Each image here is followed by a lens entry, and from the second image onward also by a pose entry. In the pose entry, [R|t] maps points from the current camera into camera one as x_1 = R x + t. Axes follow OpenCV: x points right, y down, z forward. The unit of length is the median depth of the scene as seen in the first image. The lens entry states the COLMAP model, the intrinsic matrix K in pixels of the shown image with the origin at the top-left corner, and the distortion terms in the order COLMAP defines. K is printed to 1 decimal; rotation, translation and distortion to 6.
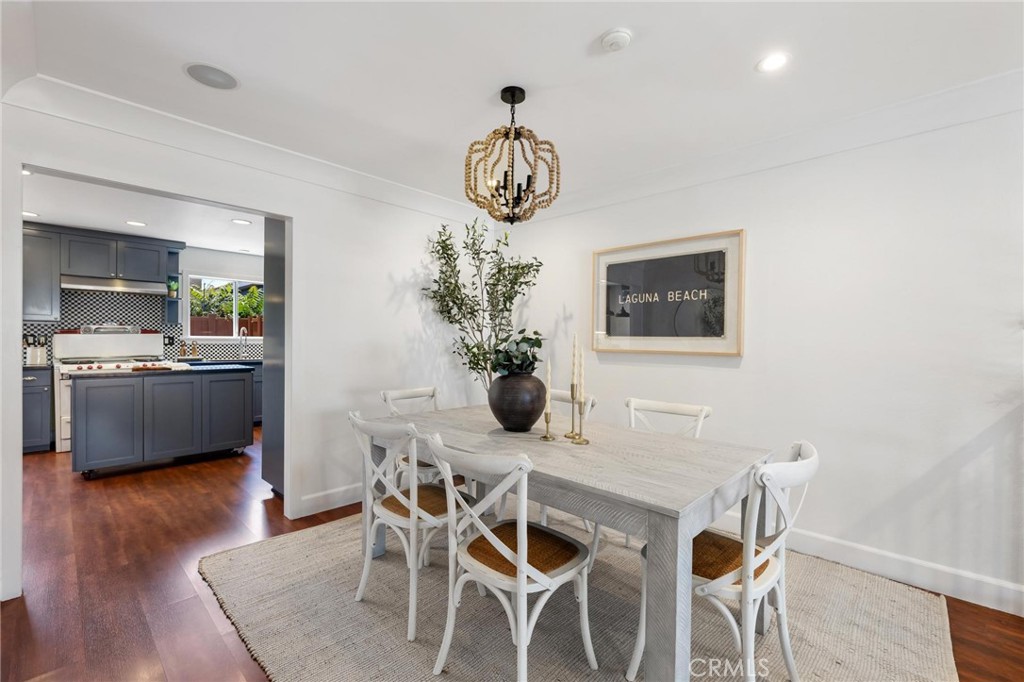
lens RADIAL K [[437.7, 0, 512.0], [0, 437.7, 341.0], [0, 0, 1]] dist [0.001416, -0.000009]
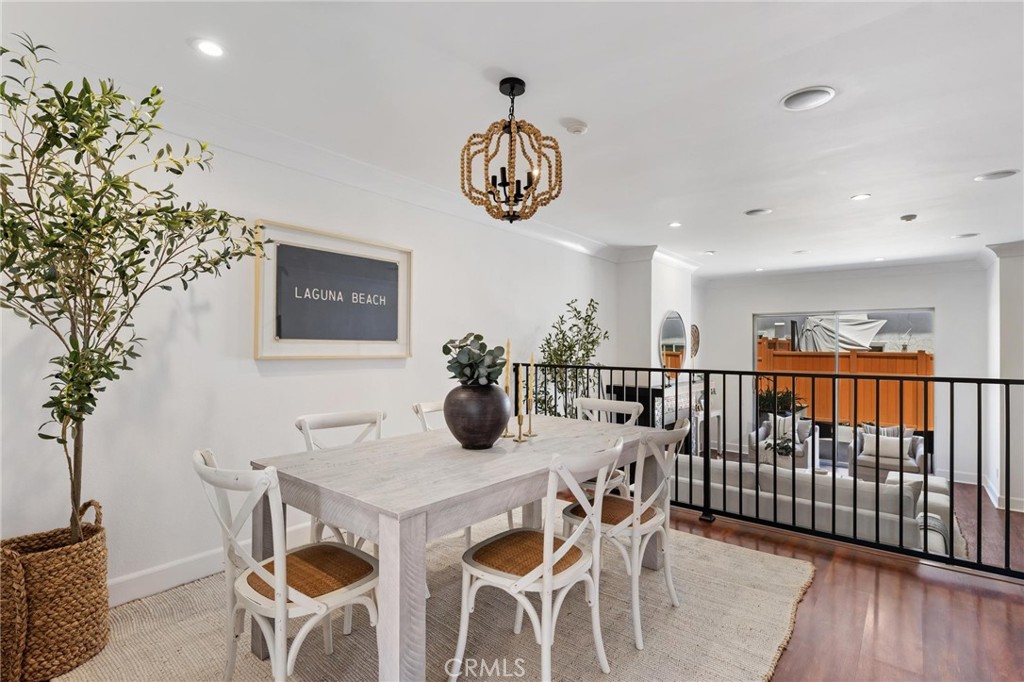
lens RADIAL K [[488.7, 0, 512.0], [0, 488.7, 341.0], [0, 0, 1]] dist [-0.000765, -0.000096]
pose [[-0.078835, 0.001312, 0.996887, -0.474173], [-0.002565, 0.999996, -0.001519, -0.004957], [-0.996884, -0.002677, -0.078831, 0.488803]]
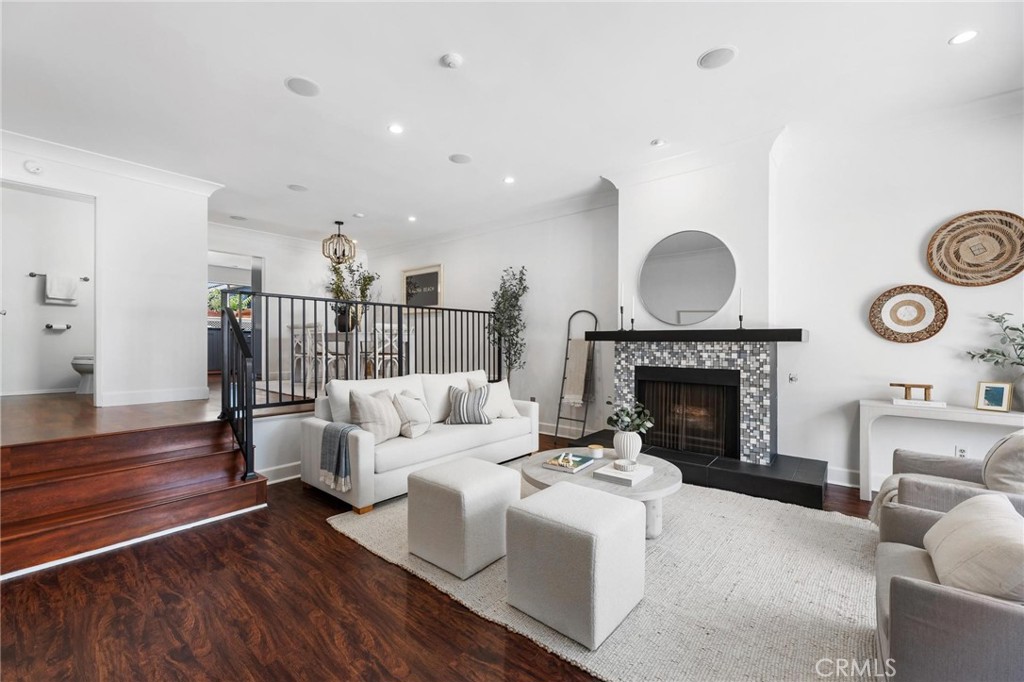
lens RADIAL K [[416.8, 0, 513.8], [0, 416.8, 343.3], [0, 0, 1]] dist [-0.000139, -0.000161]
pose [[0.997062, -0.010846, 0.075823, 0.451318], [0.010698, 0.999940, 0.002354, 0.132358], [-0.075844, -0.001536, 0.997119, -0.915325]]
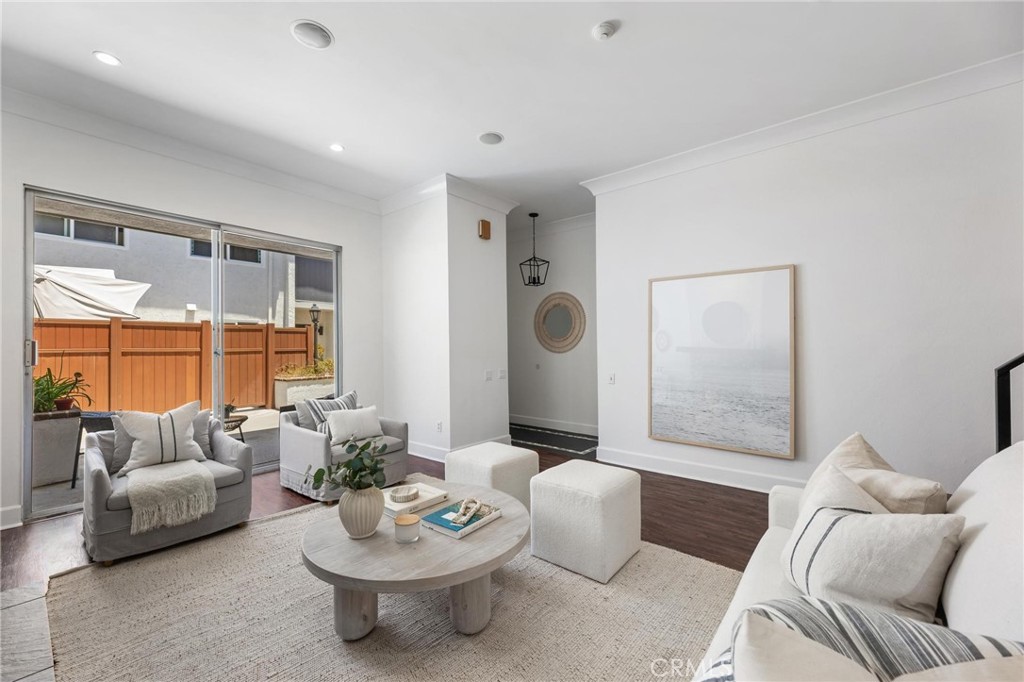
lens RADIAL K [[404.7, 0, 512.5], [0, 404.7, 342.9], [0, 0, 1]] dist [0.001222, 0.000181]
pose [[-0.997391, -0.004180, -0.072073, 0.558425], [-0.003713, 0.999971, -0.006615, 0.133570], [0.072099, -0.006331, -0.997377, 0.128030]]
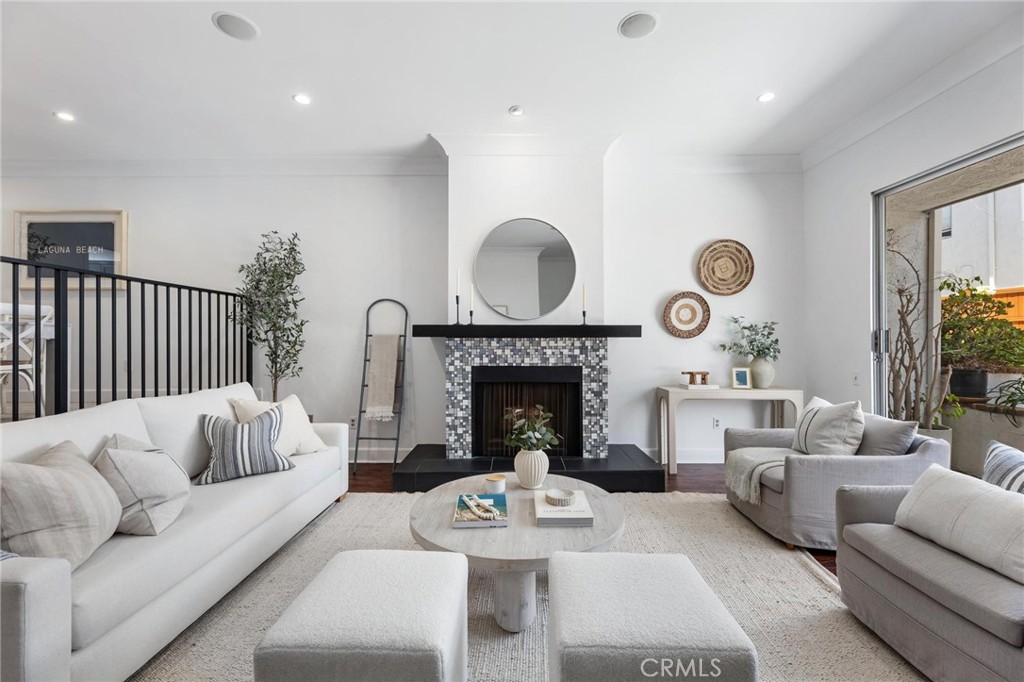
lens RADIAL K [[415.7, 0, 511.1], [0, 415.7, 335.7], [0, 0, 1]] dist [0.000798, 0.000220]
pose [[0.730467, -0.006683, 0.682916, 0.306349], [0.011755, 0.999927, -0.002788, 0.132852], [-0.682847, 0.010064, 0.730492, -0.641066]]
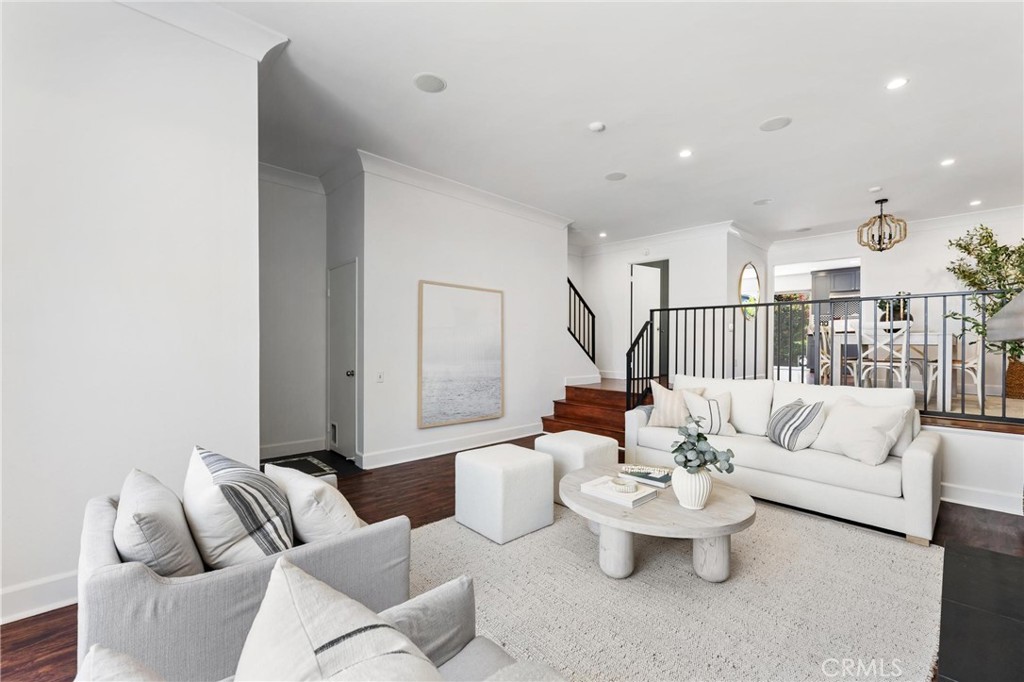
lens RADIAL K [[428.7, 0, 511.3], [0, 428.7, 344.3], [0, 0, 1]] dist [-0.000657, -0.000343]
pose [[-0.049692, -0.007447, -0.998737, 1.170292], [-0.012186, 0.999902, -0.006849, 0.141569], [0.998690, 0.011830, -0.049778, -0.459535]]
